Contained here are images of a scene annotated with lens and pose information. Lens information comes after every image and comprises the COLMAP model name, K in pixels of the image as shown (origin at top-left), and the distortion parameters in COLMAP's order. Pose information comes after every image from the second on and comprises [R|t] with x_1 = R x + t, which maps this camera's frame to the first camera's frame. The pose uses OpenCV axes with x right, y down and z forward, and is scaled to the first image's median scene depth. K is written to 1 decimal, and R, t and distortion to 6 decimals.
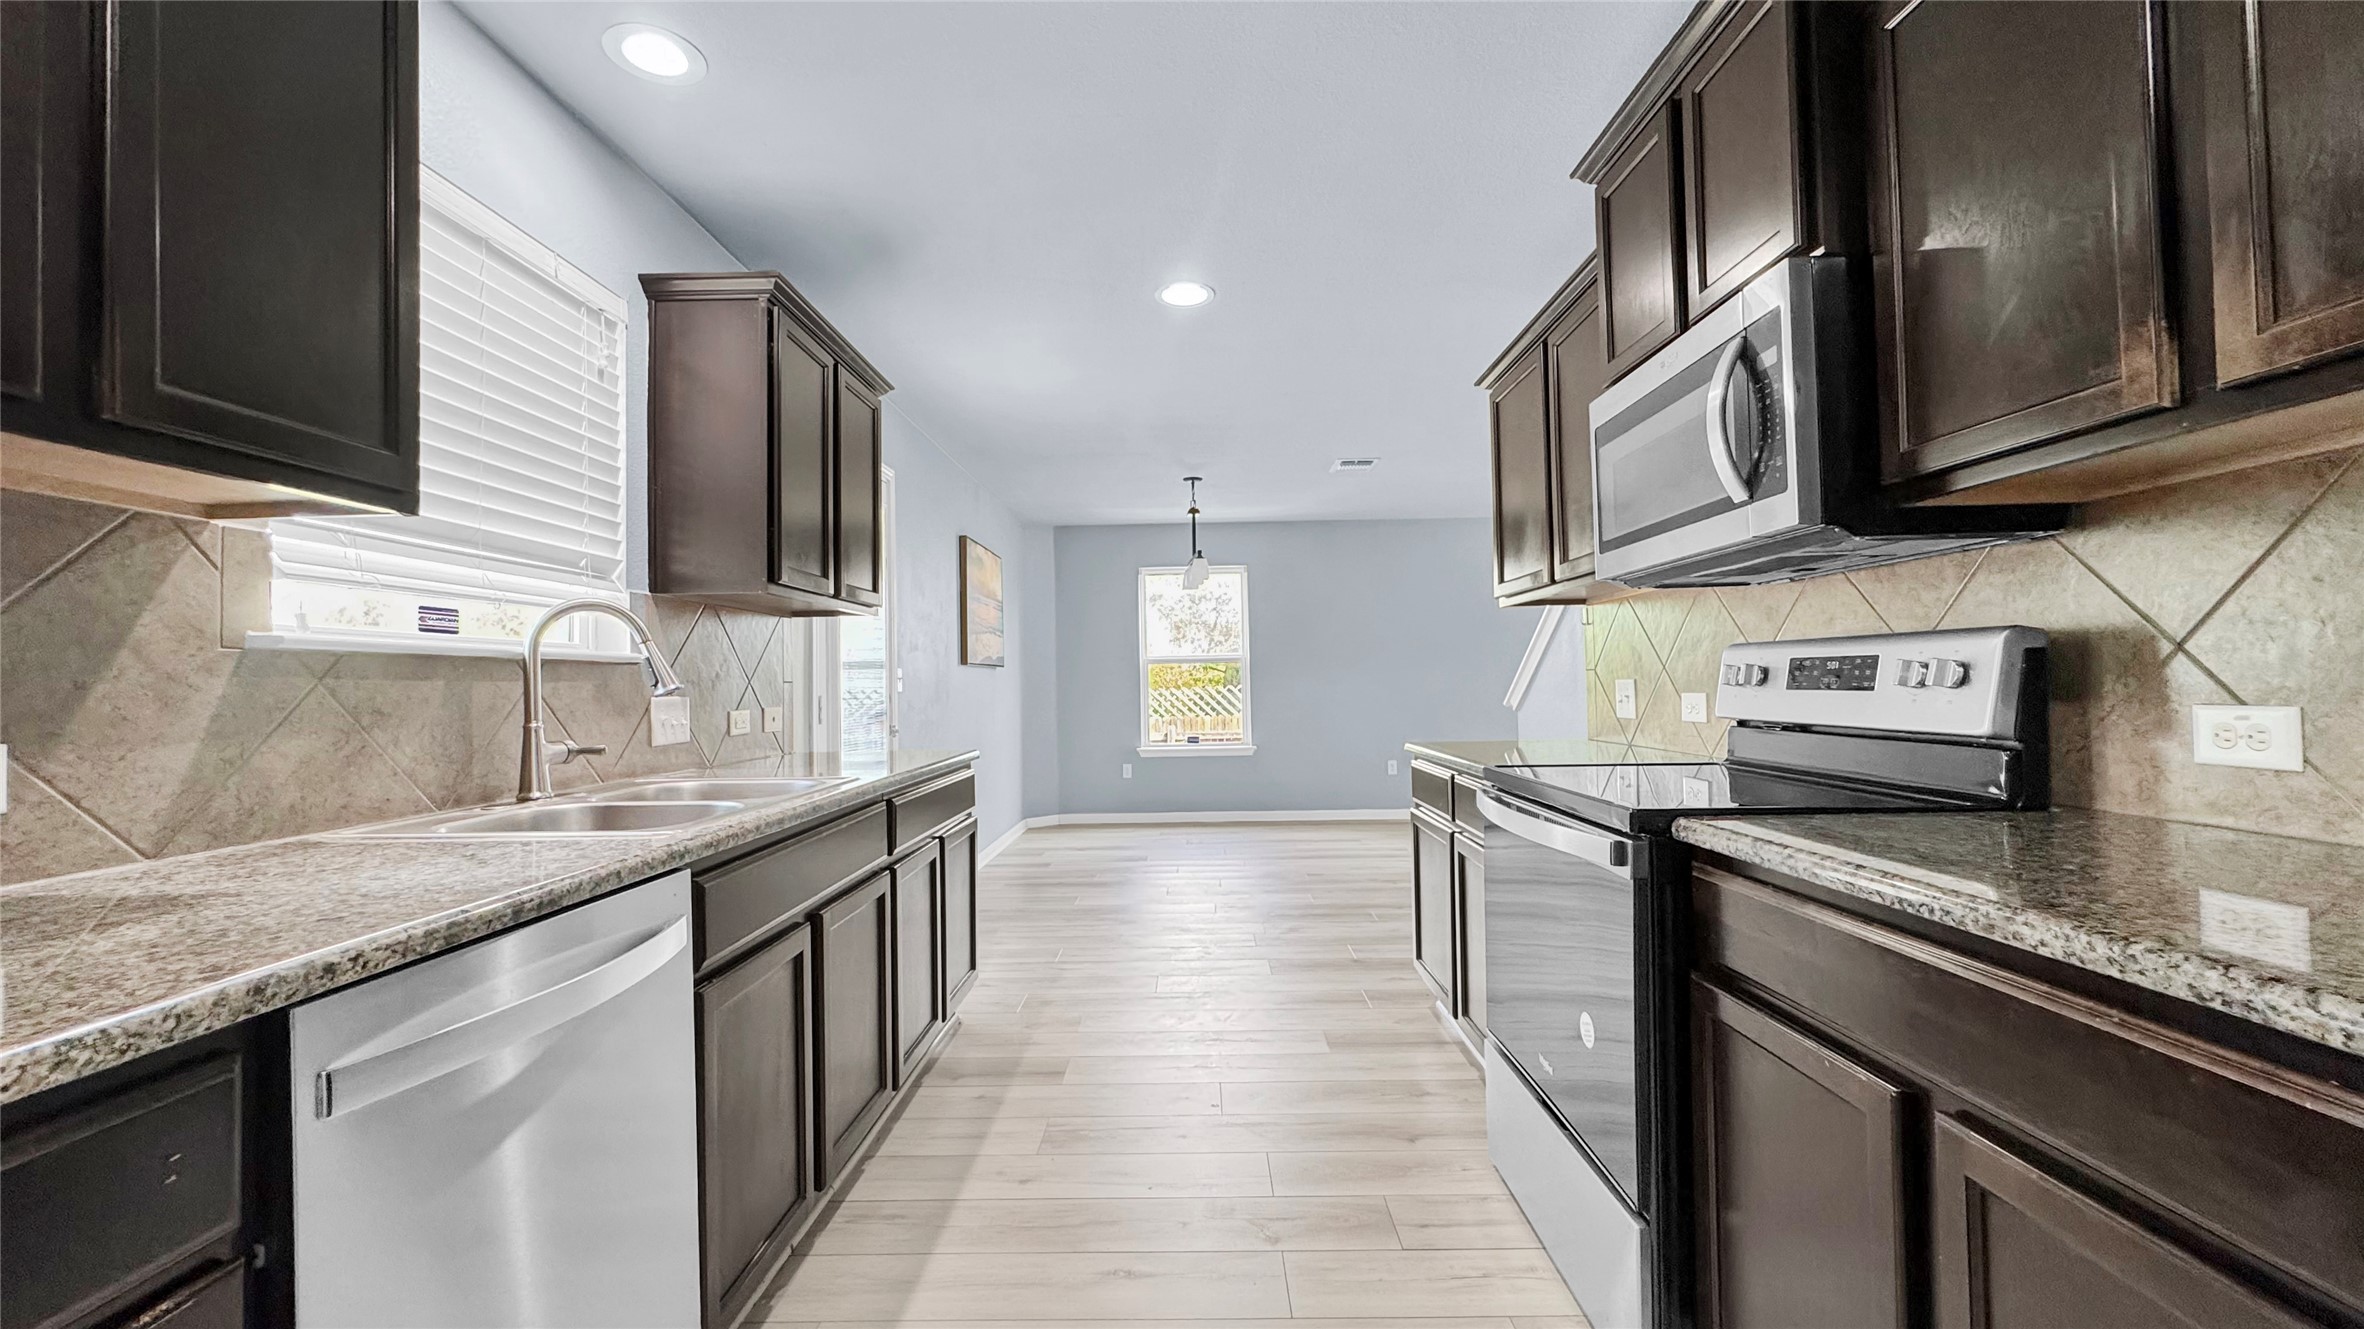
lens RADIAL K [[946.9, 0, 1182.0], [0, 946.9, 664.5], [0, 0, 1]] dist [-0.000925, -0.000313]
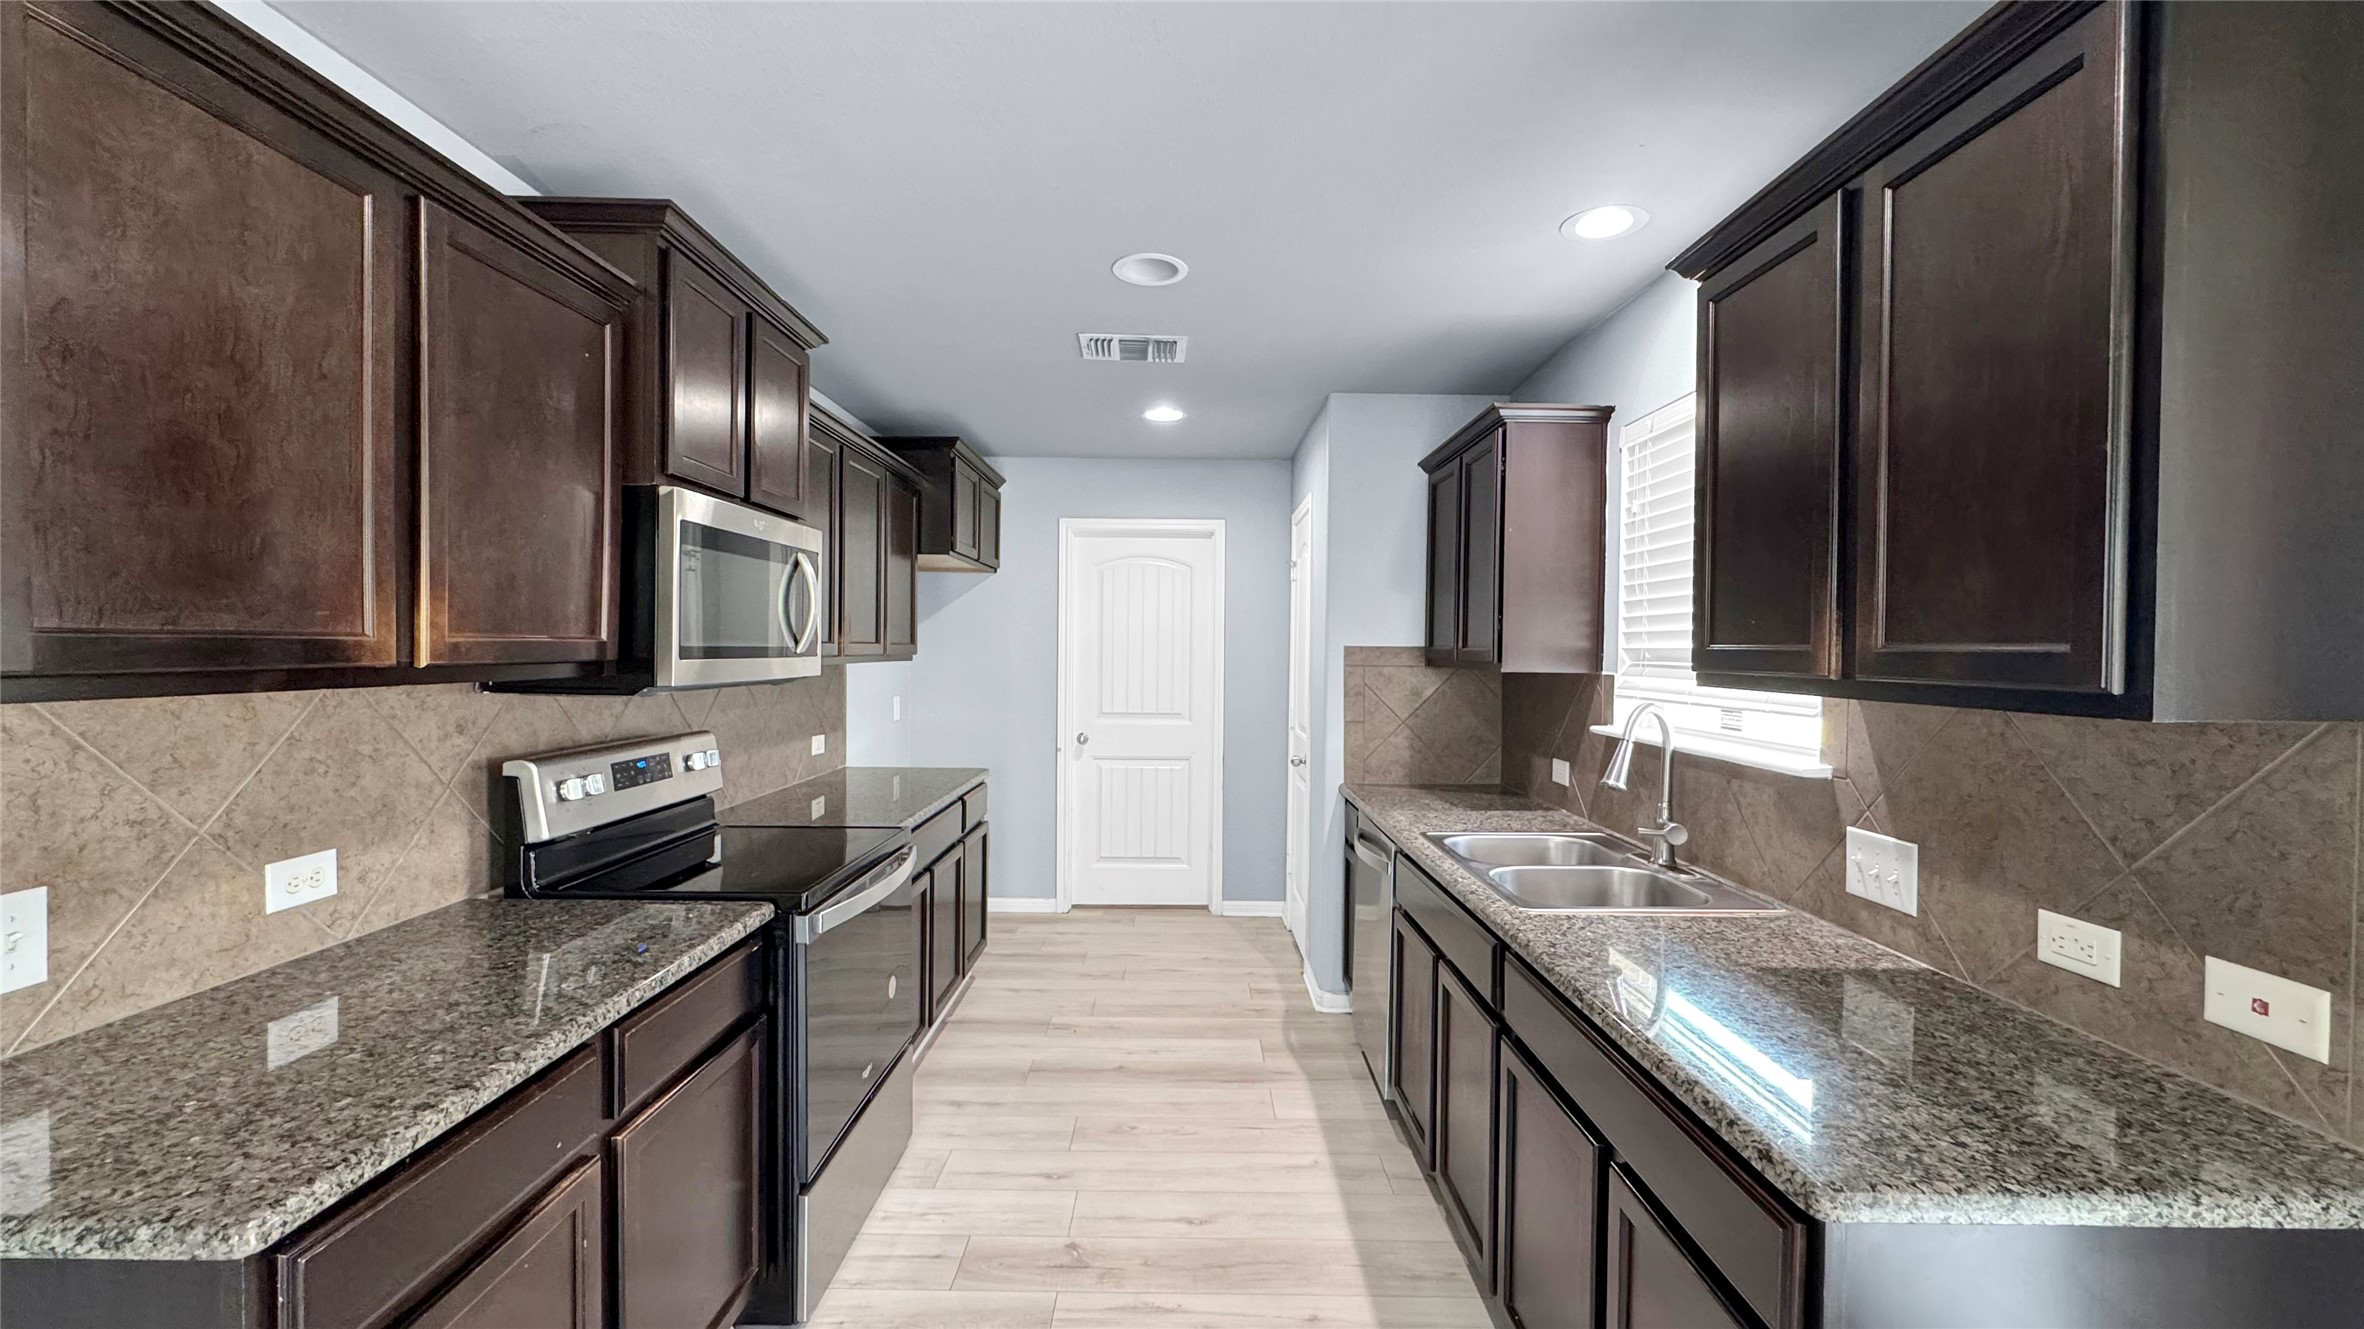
lens RADIAL K [[946.9, 0, 1182.0], [0, 946.9, 664.5], [0, 0, 1]] dist [-0.000925, -0.000313]
pose [[-0.999776, 0.010170, -0.018537, -0.028598], [0.010152, 0.999948, 0.001093, -0.121380], [0.018547, 0.000904, -0.999828, 2.142772]]
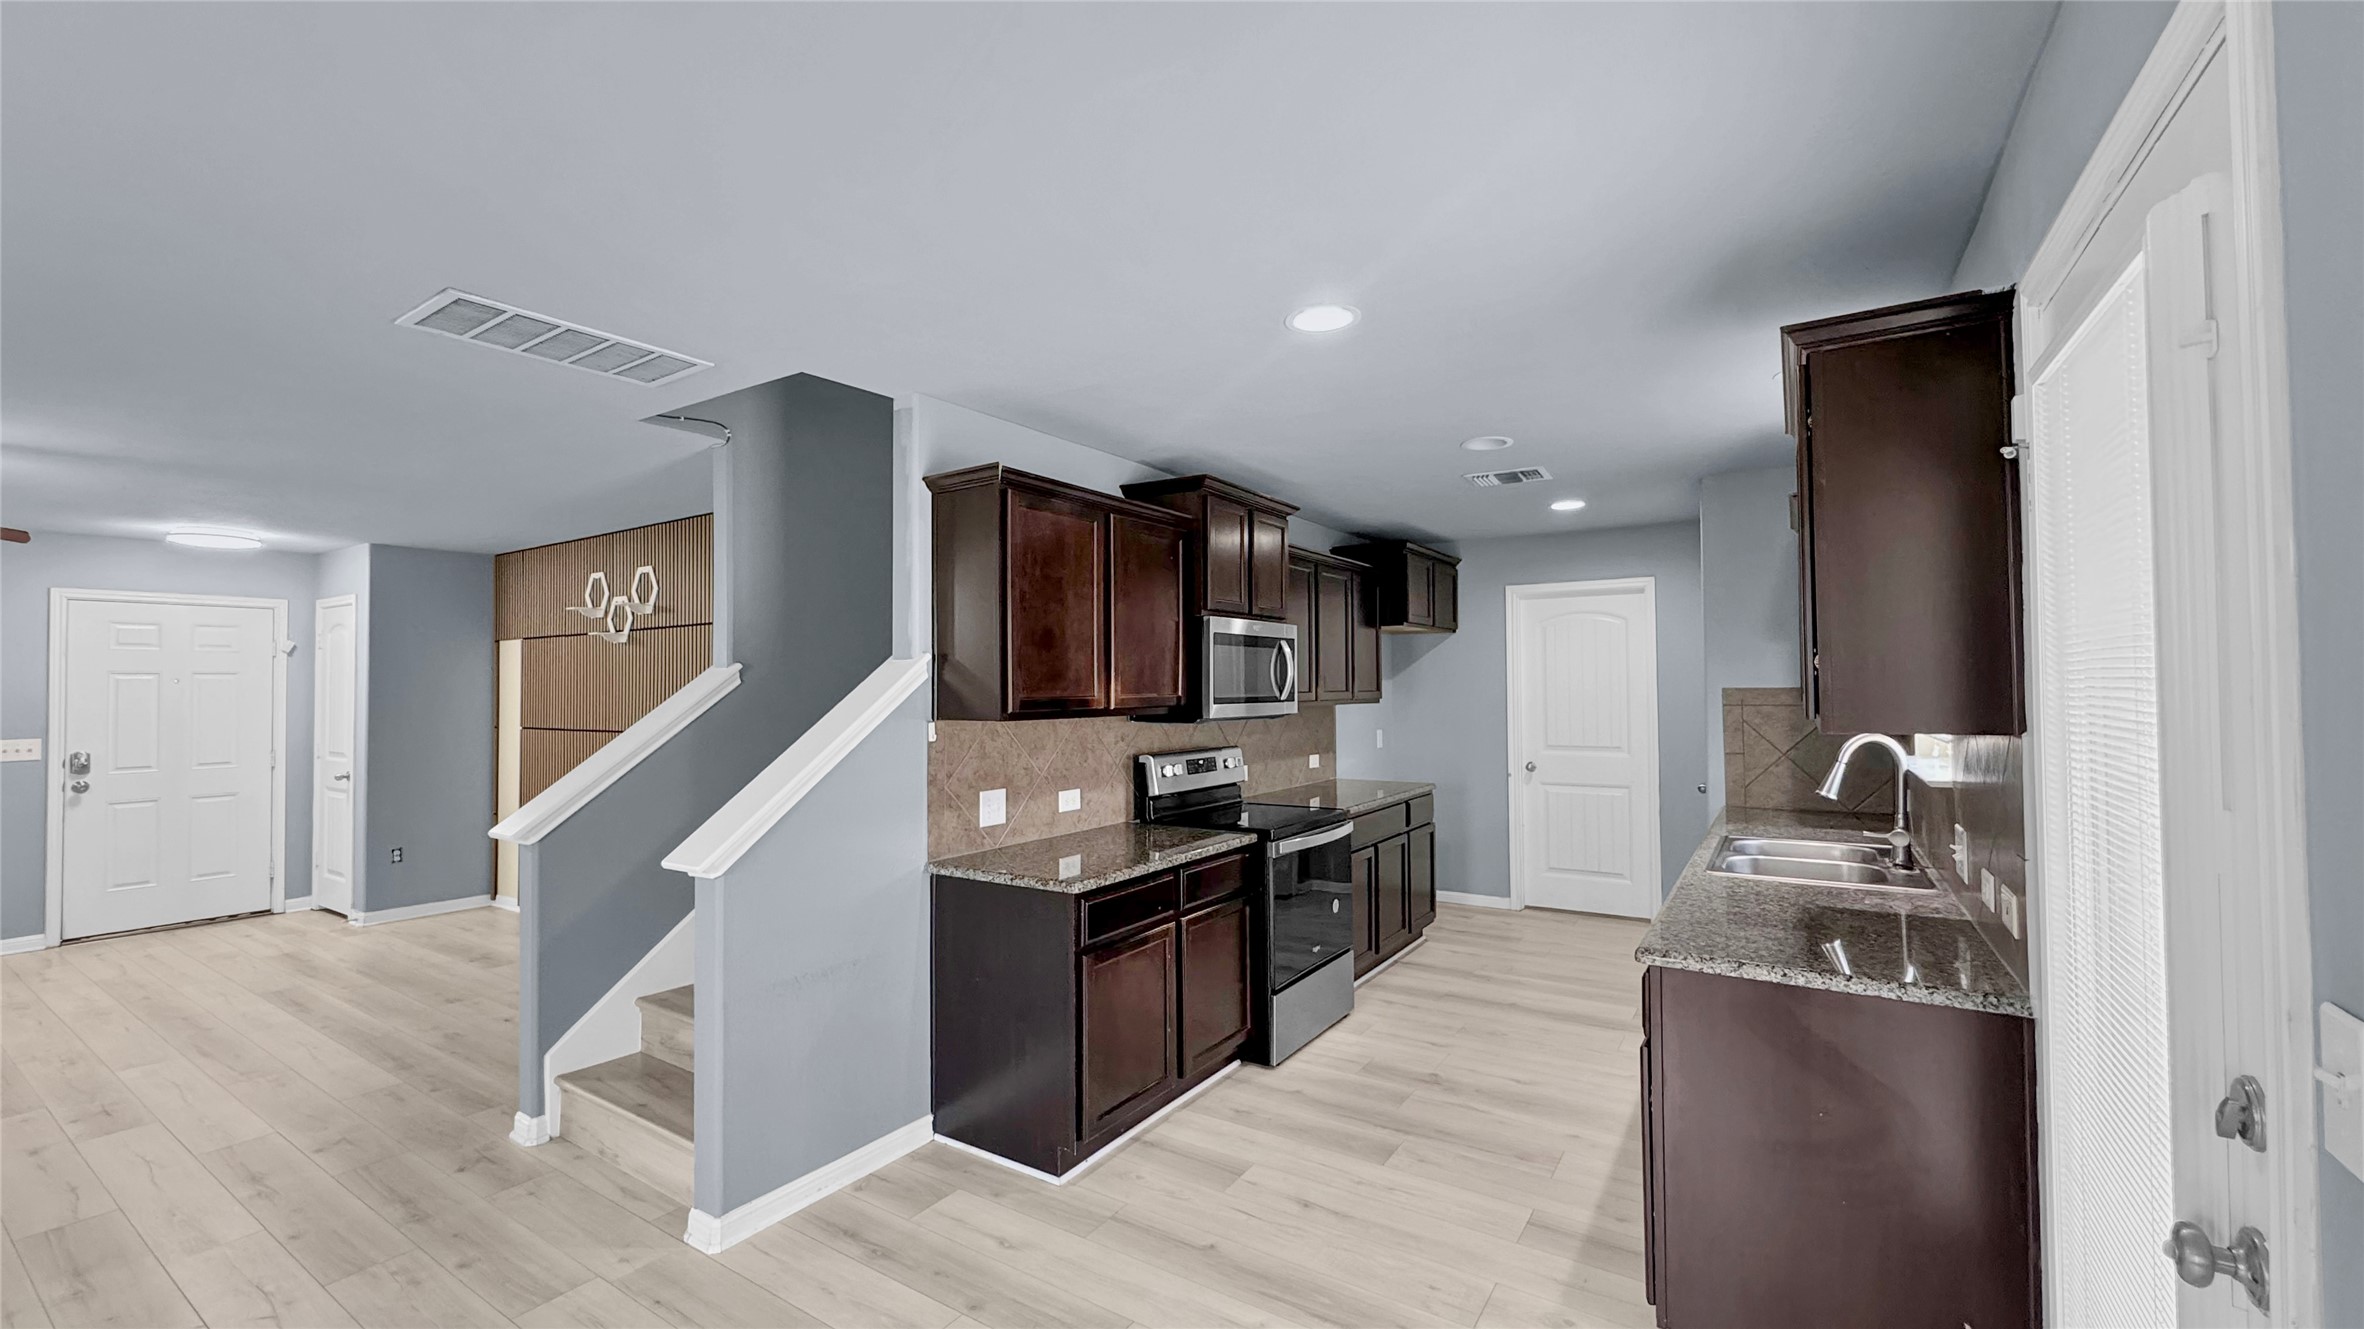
lens RADIAL K [[946.9, 0, 1182.0], [0, 946.9, 664.5], [0, 0, 1]] dist [-0.000925, -0.000313]
pose [[-0.849007, 0.038719, 0.526961, -0.488846], [0.015106, 0.998682, -0.049042, -0.118855], [-0.528166, -0.033677, -0.848473, 2.818236]]
